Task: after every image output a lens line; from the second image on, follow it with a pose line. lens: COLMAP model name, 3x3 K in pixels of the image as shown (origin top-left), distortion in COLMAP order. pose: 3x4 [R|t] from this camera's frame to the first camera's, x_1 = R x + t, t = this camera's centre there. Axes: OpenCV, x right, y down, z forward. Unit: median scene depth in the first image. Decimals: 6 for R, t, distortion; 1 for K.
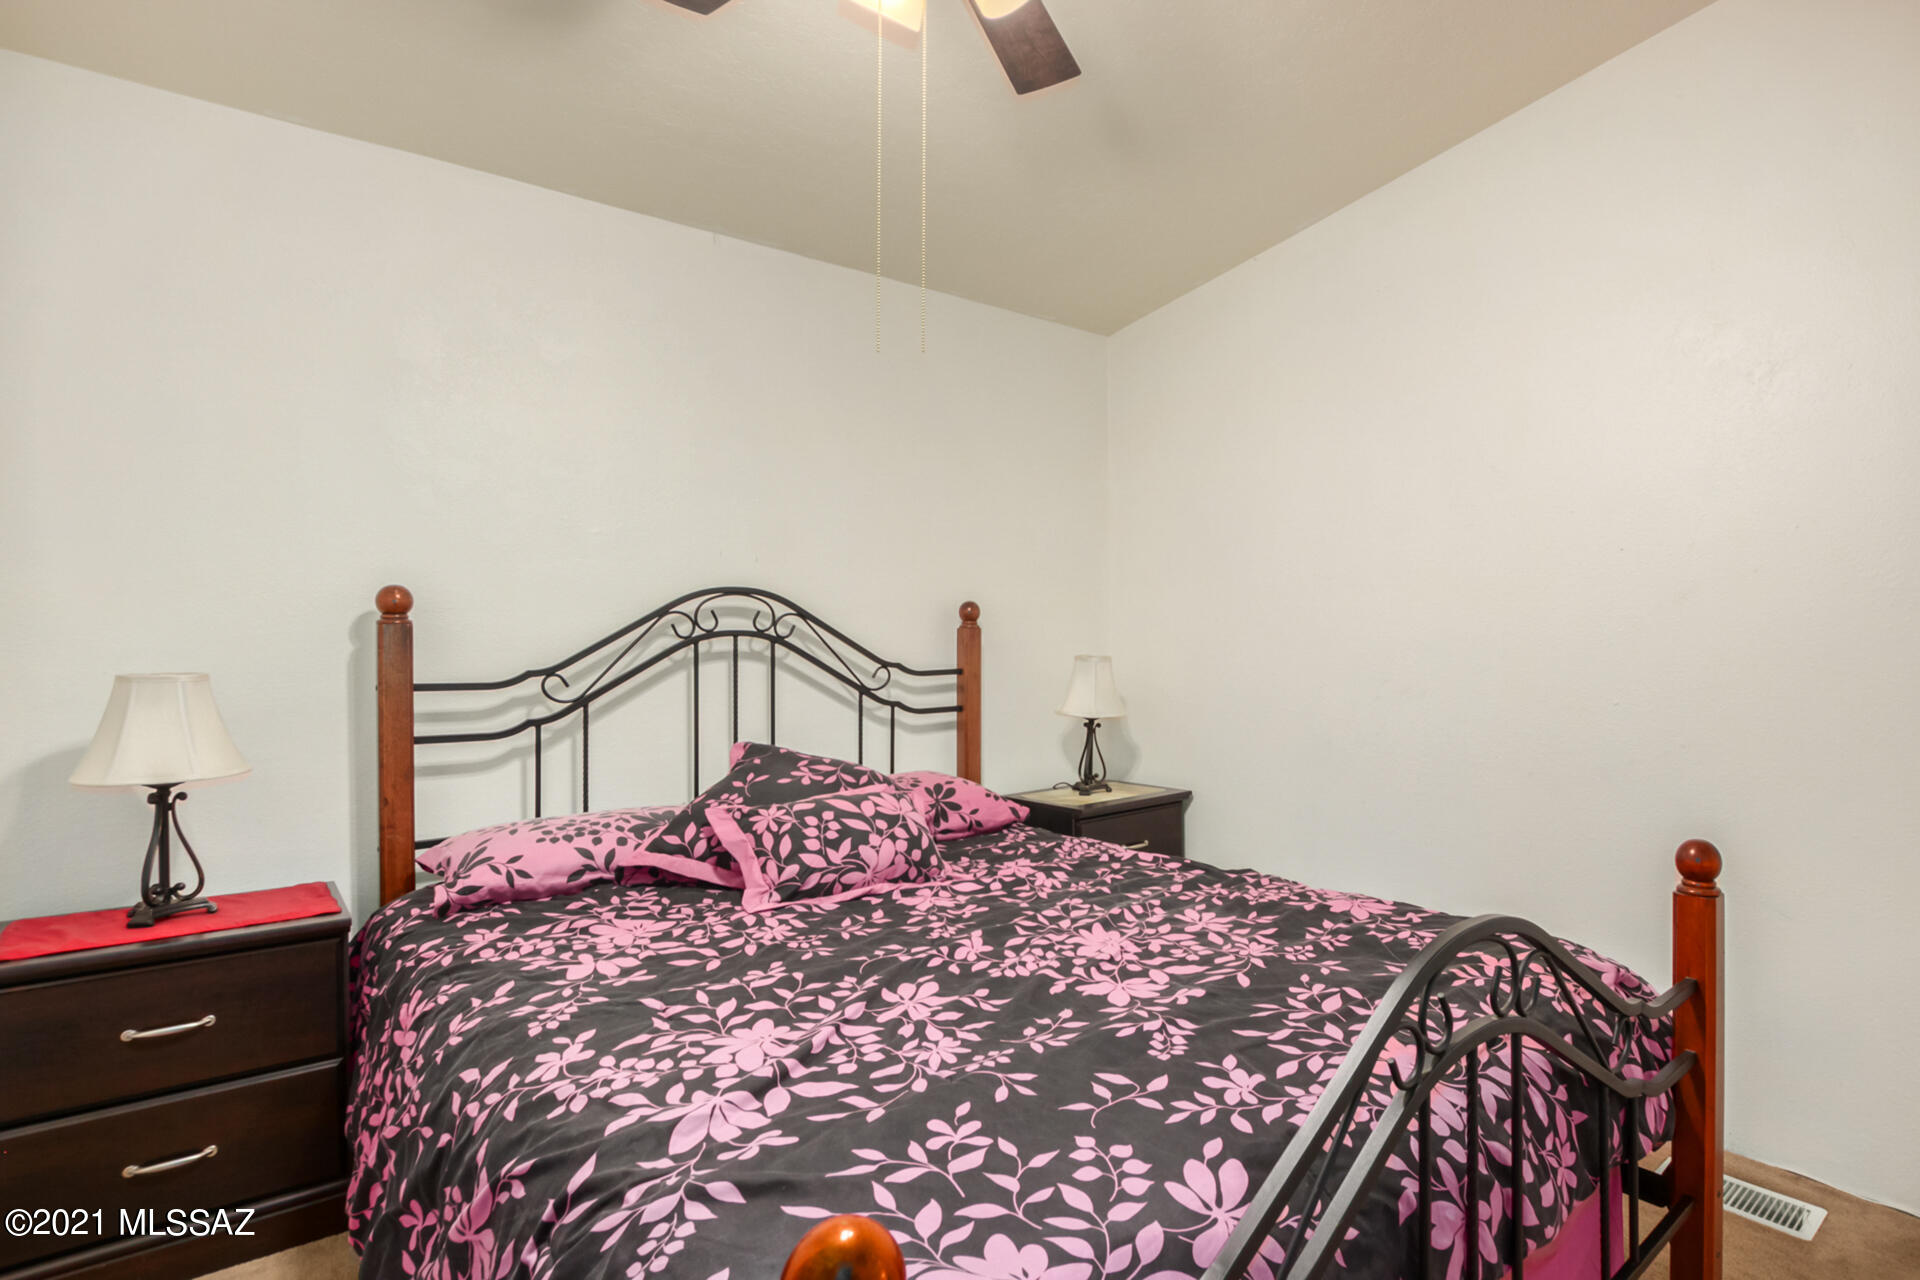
lens RADIAL K [[988.5, 0, 980.0], [0, 988.5, 633.6], [0, 0, 1]] dist [-0.034059, -0.000266]
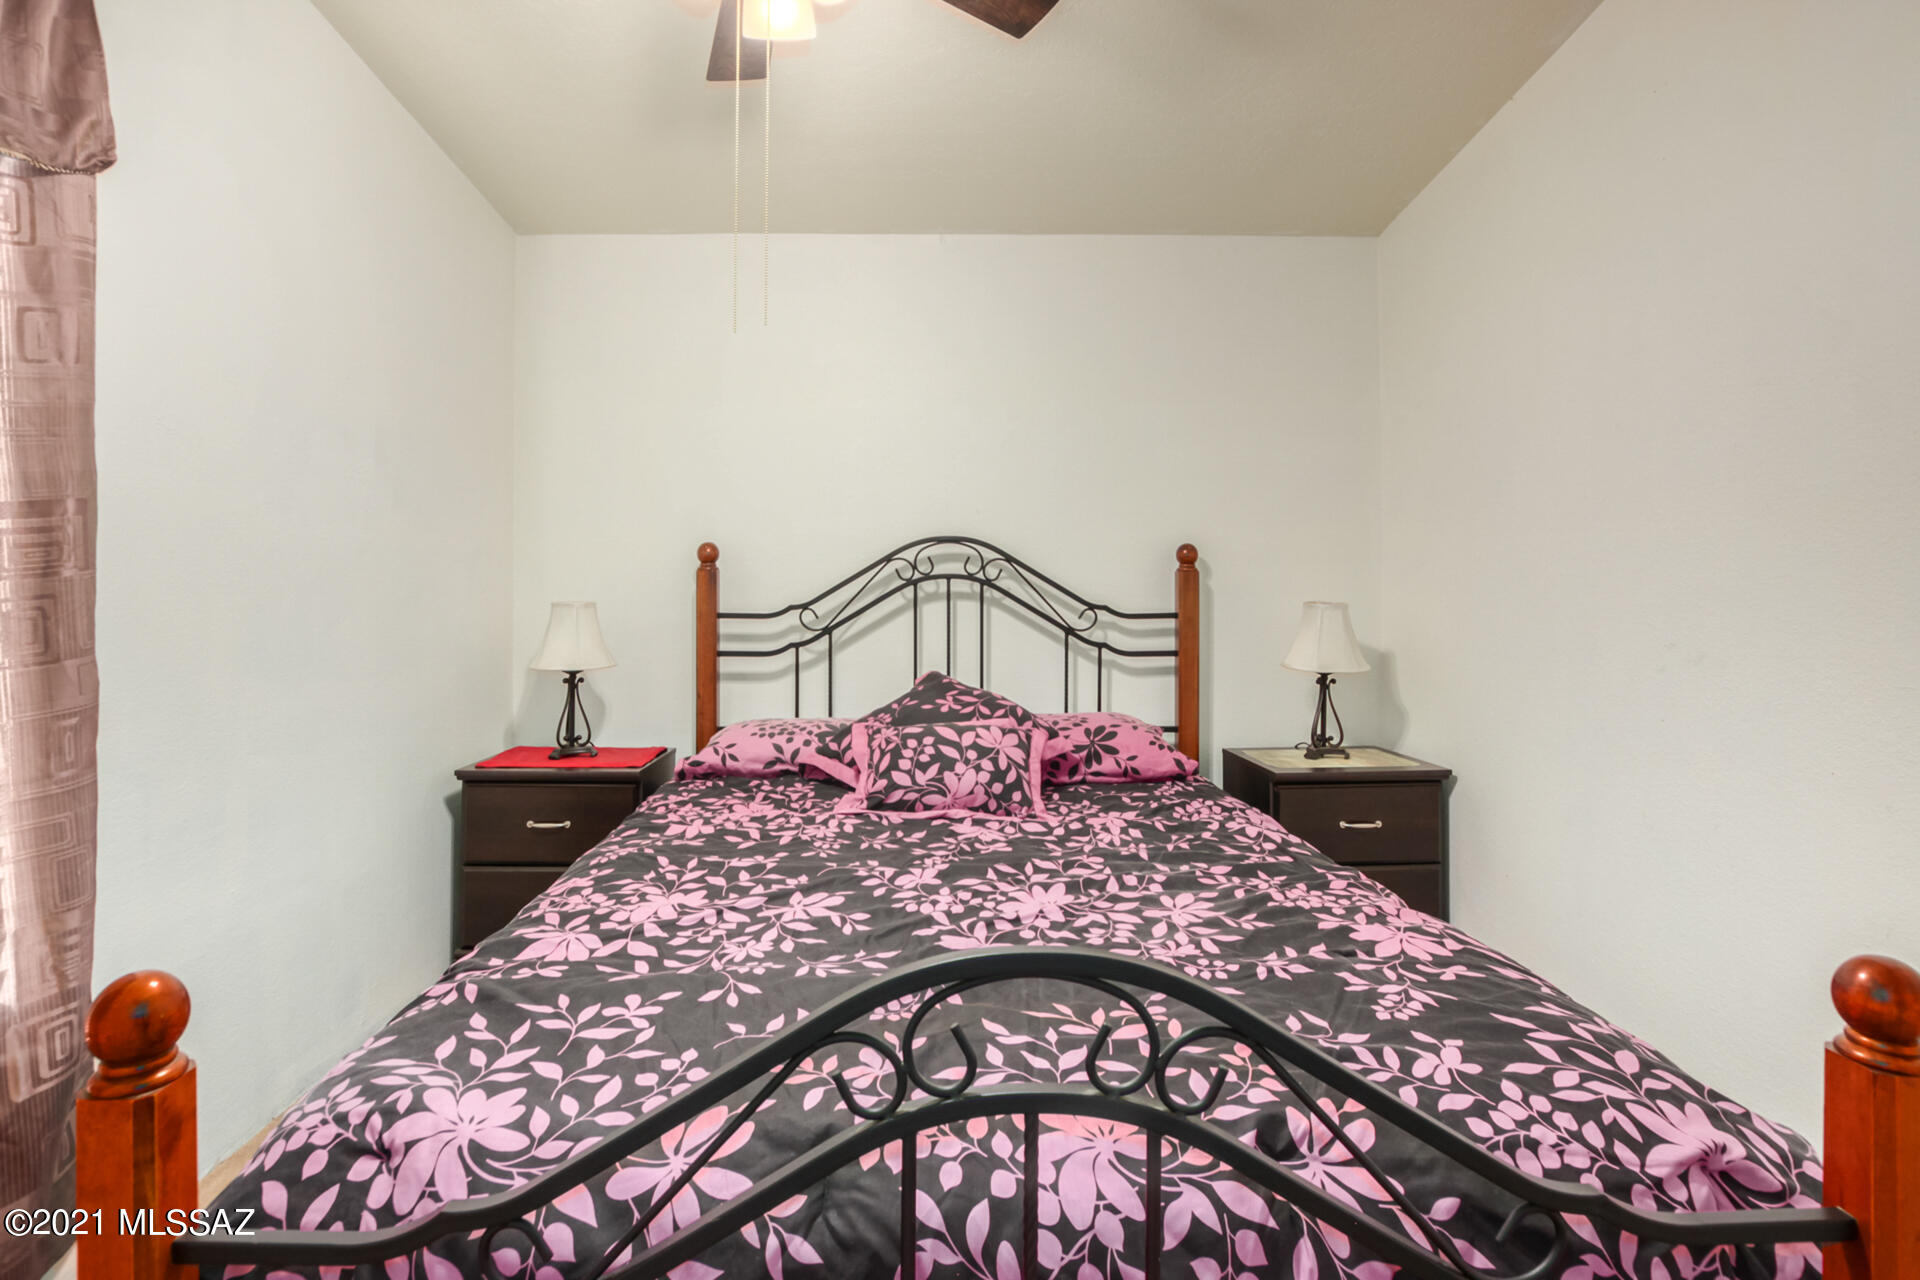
lens RADIAL K [[894.7, 0, 940.5], [0, 894.7, 571.6], [0, 0, 1]] dist [-0.035031, 0.006429]
pose [[0.768168, -0.004820, -0.640230, 0.498957], [-0.000670, 0.999965, -0.008332, 0.002897], [0.640247, 0.006829, 0.768138, 0.235678]]
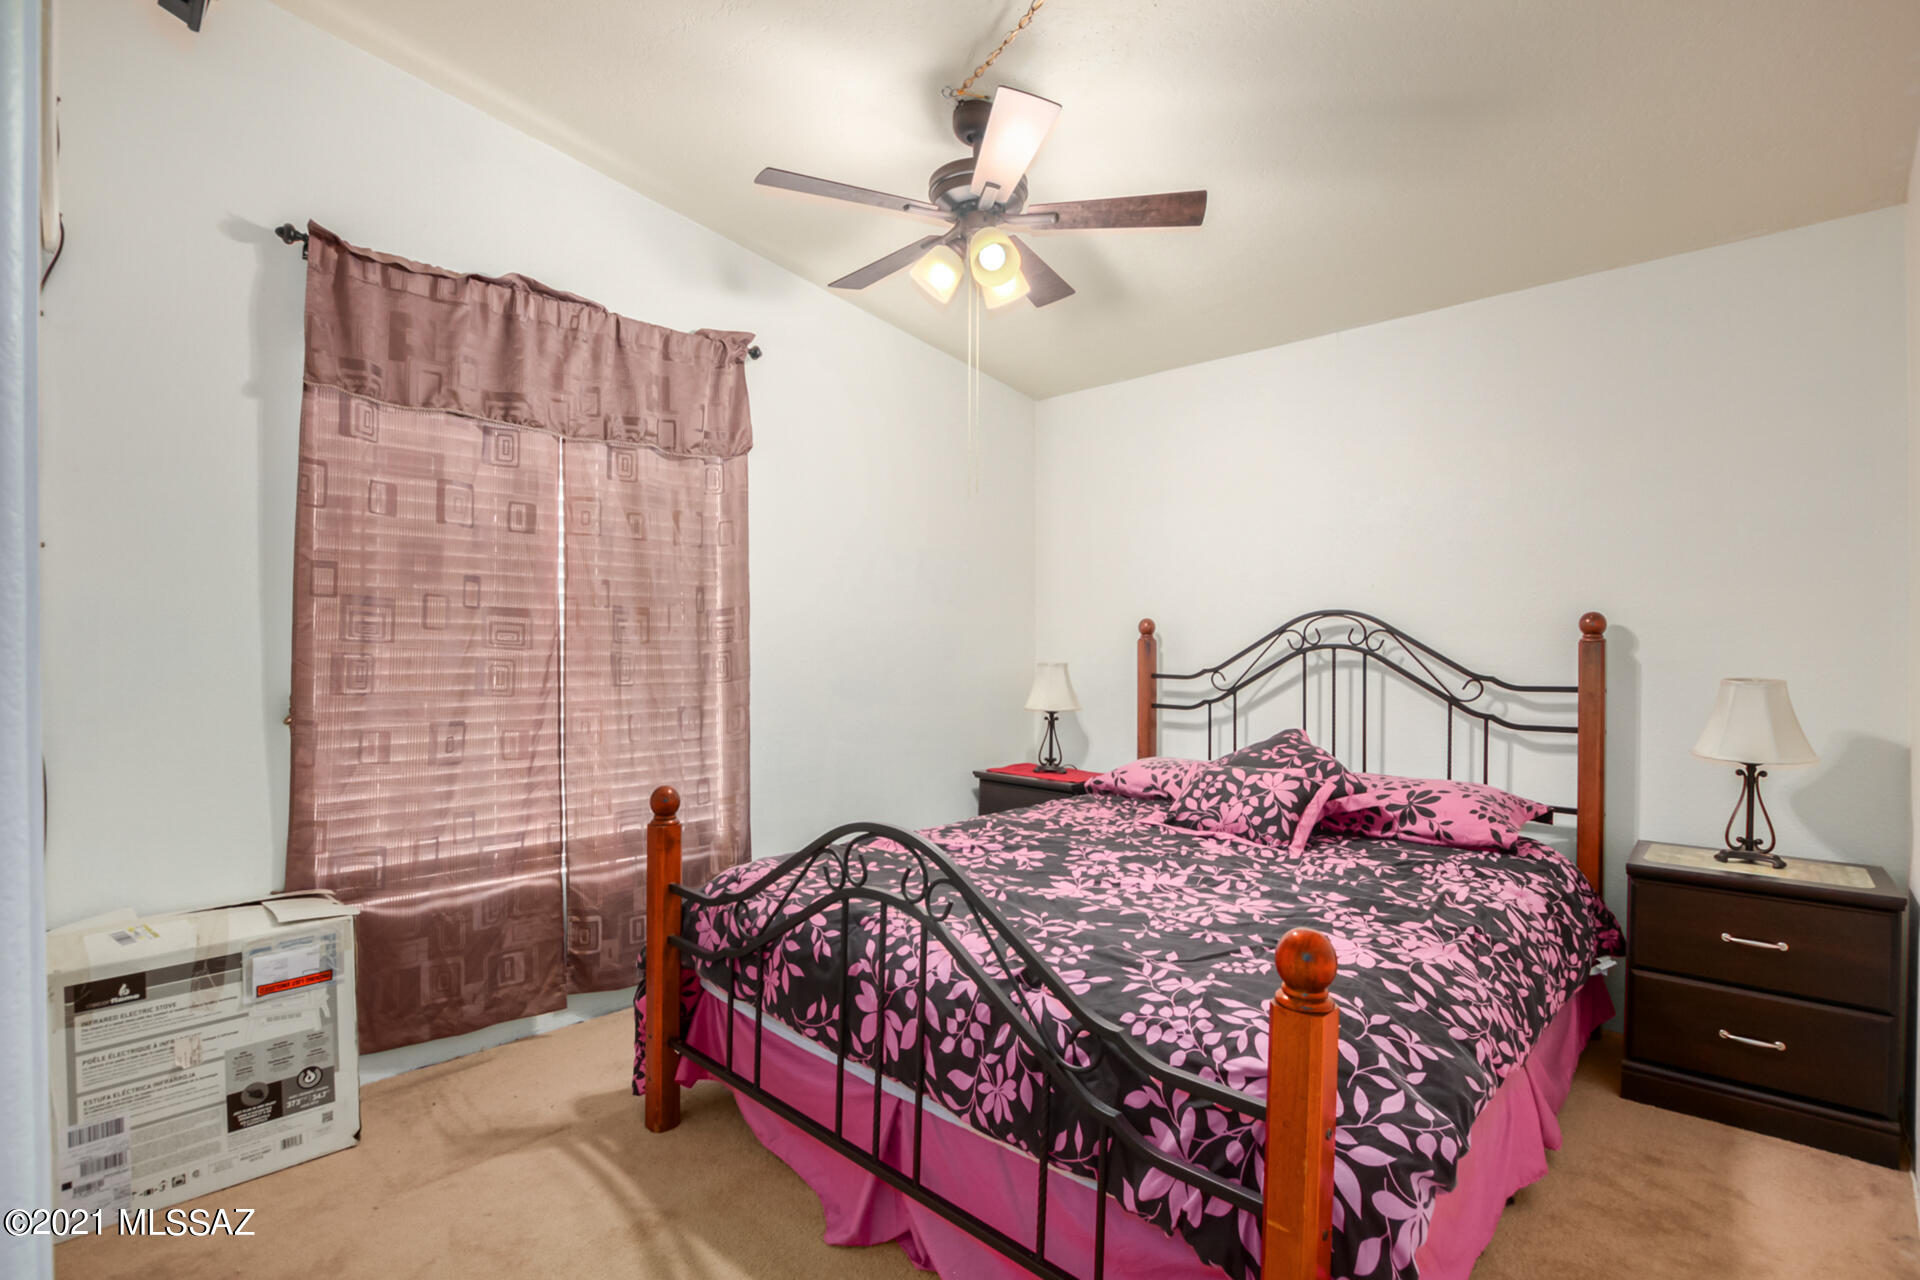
lens RADIAL K [[894.7, 0, 980.6], [0, 894.7, 646.6], [0, 0, 1]] dist [-0.035031, 0.006429]
pose [[0.118569, 0.002140, -0.992944, 1.032662], [-0.008041, 0.999967, 0.001195, 0.003014], [0.992913, 0.007842, 0.118582, 0.516619]]
